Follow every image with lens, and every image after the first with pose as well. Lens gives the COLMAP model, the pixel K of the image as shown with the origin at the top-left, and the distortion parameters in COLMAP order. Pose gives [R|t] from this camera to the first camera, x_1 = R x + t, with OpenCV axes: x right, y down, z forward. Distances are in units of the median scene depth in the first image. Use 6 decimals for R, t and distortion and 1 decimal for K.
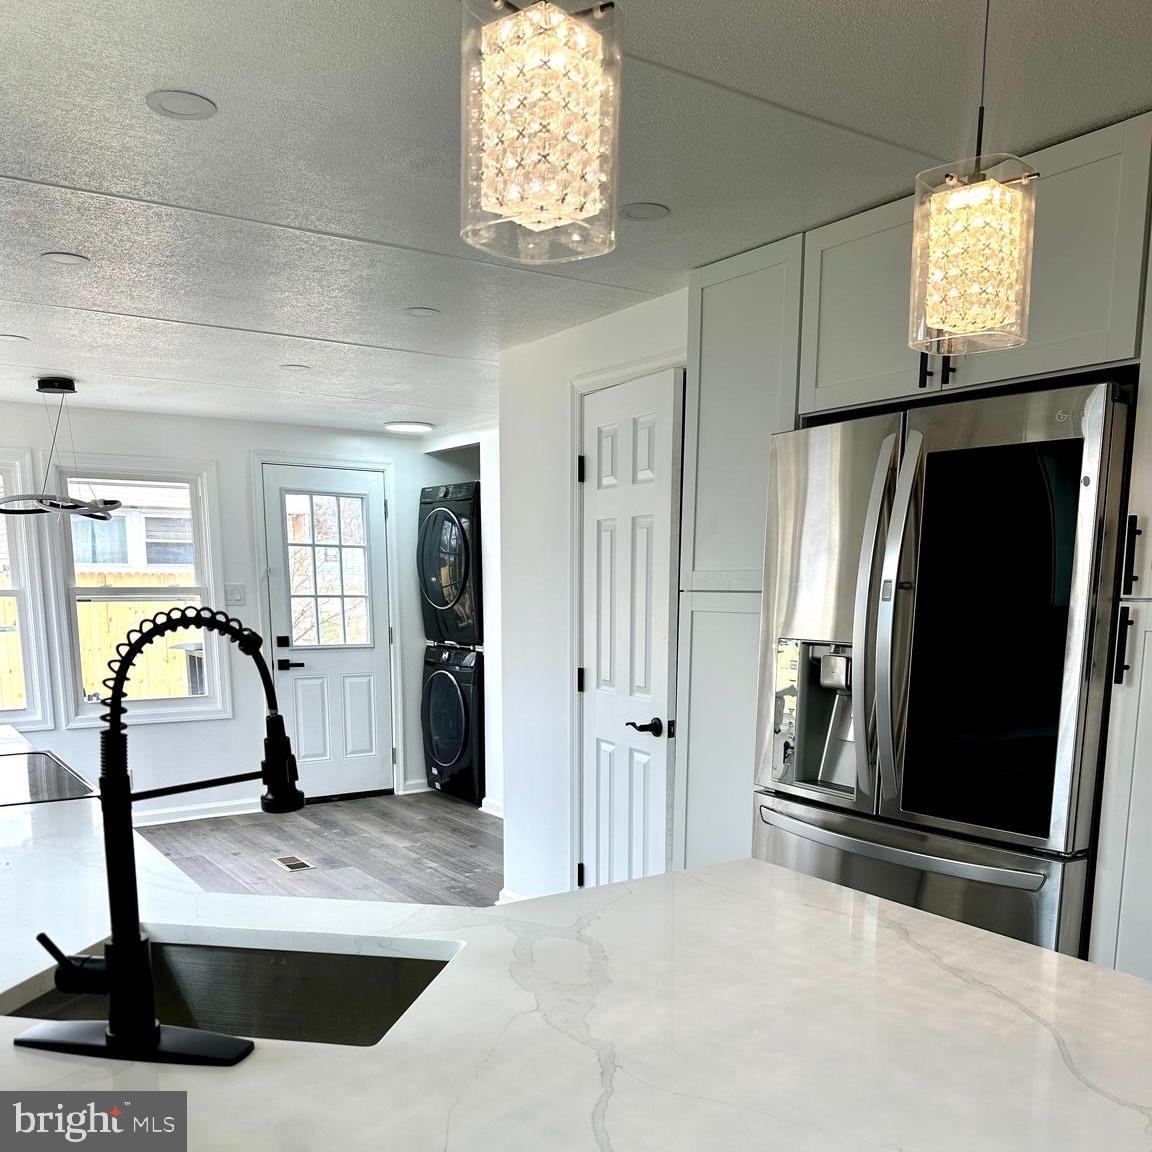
lens RADIAL K [[1088.5, 0, 587.4], [0, 1088.5, 761.9], [0, 0, 1]] dist [0.044191, 0.000000]
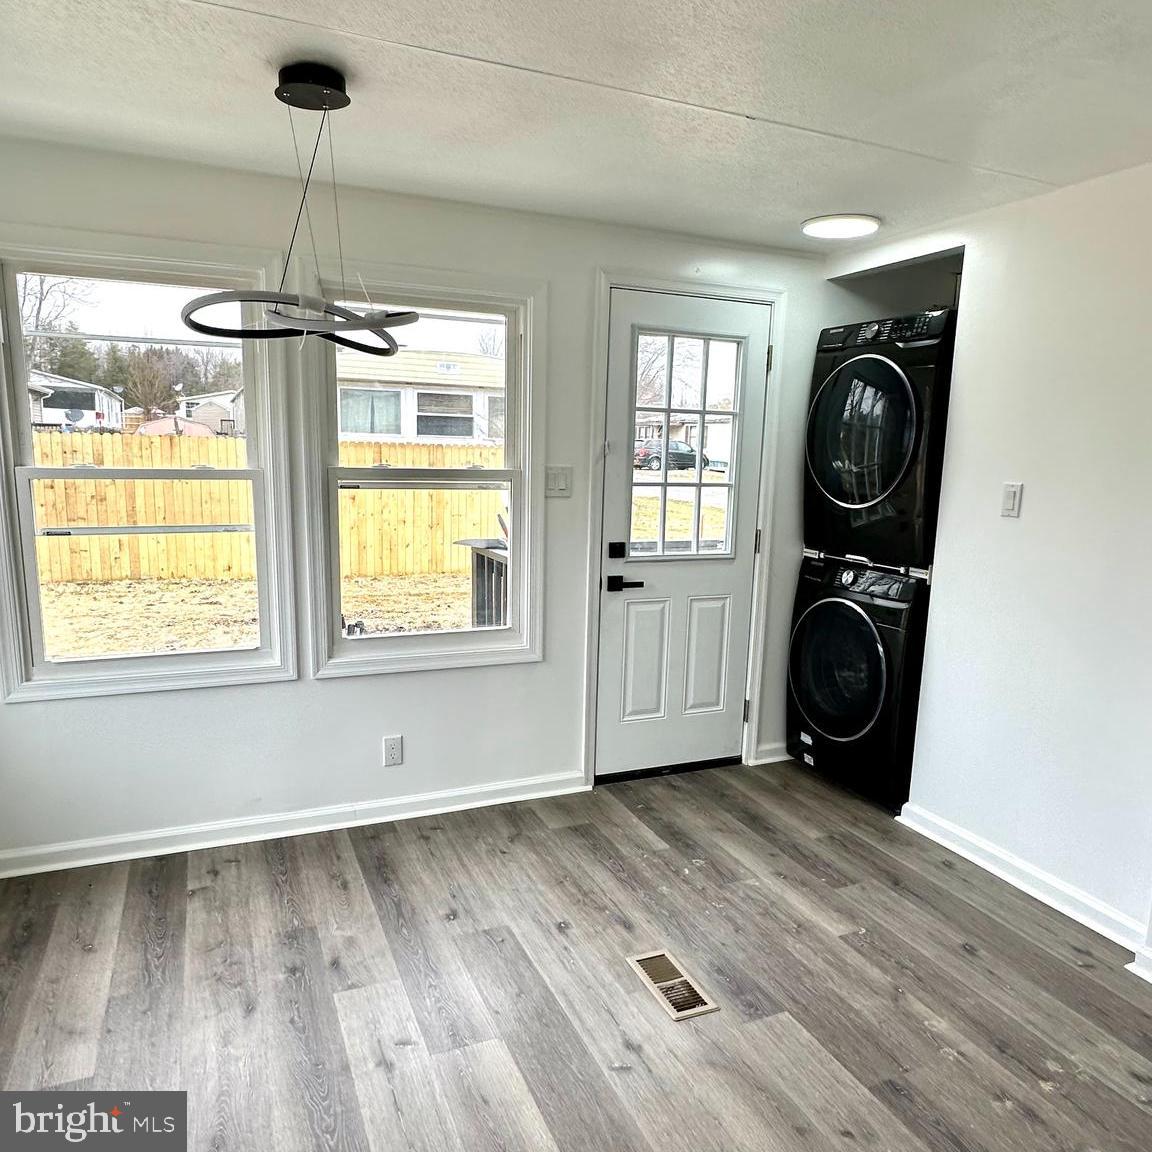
lens RADIAL K [[856.1, 0, 580.3], [0, 856.1, 602.7], [0, 0, 1]] dist [-0.009153, -0.001518]
pose [[0.982995, 0.054573, -0.175337, -0.214141], [-0.053081, 0.998503, 0.013192, -0.086559], [0.175795, -0.003660, 0.984420, 0.488892]]
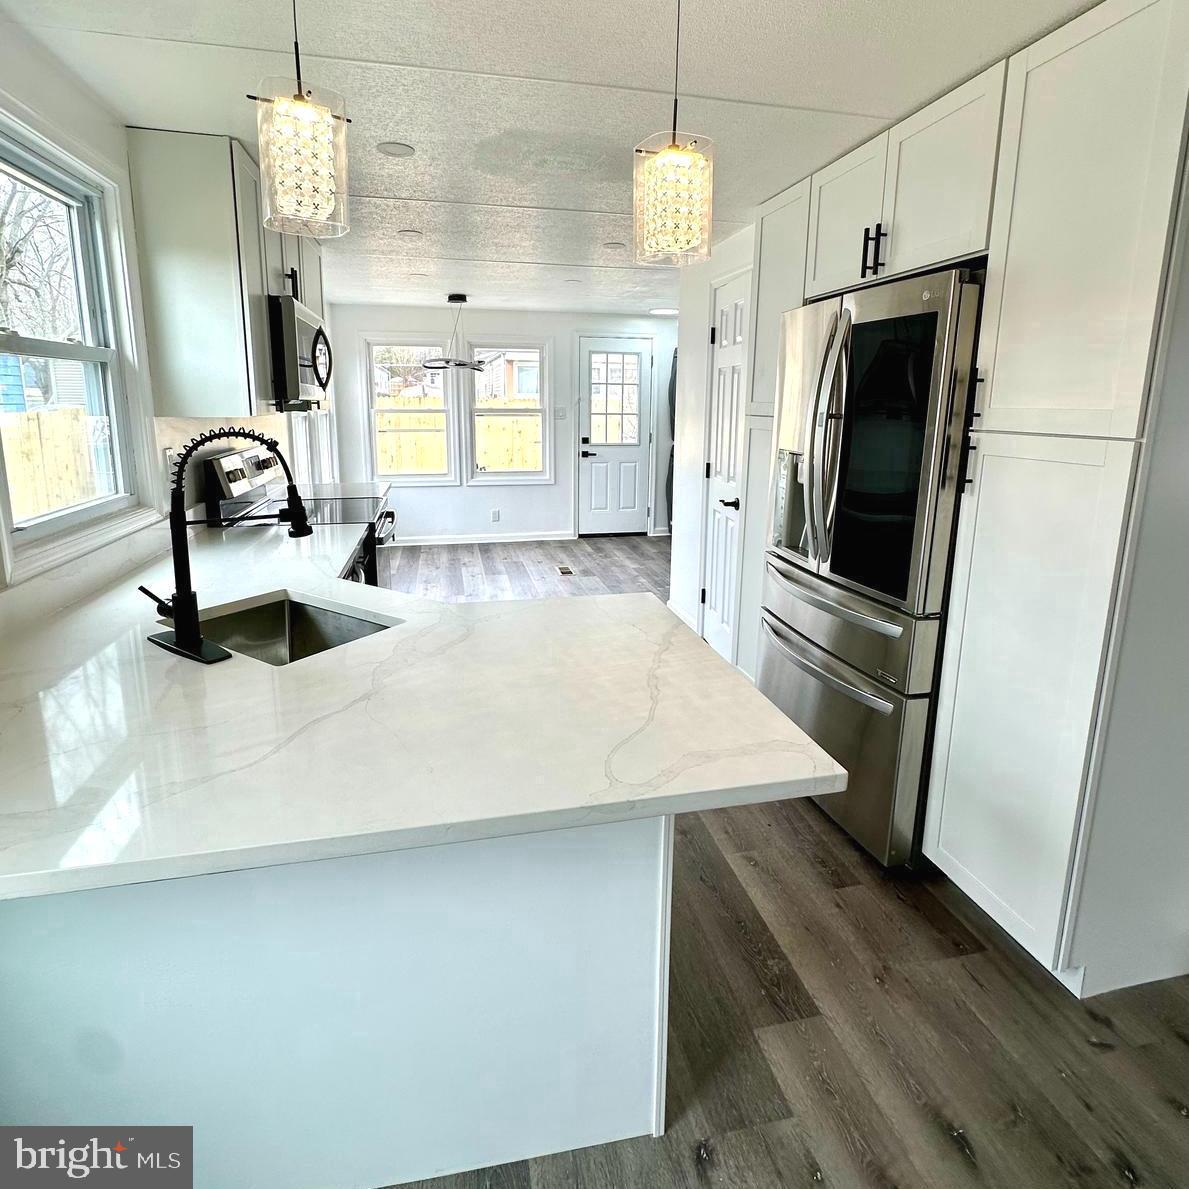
lens RADIAL K [[676.1, 0, 596.3], [0, 676.1, 528.2], [0, 0, 1]] dist [-0.002296, -0.000507]
pose [[0.931187, 0.073664, -0.357023, 0.128006], [-0.067029, 0.997271, 0.030941, -0.008208], [0.358328, -0.004881, 0.933583, 0.024329]]
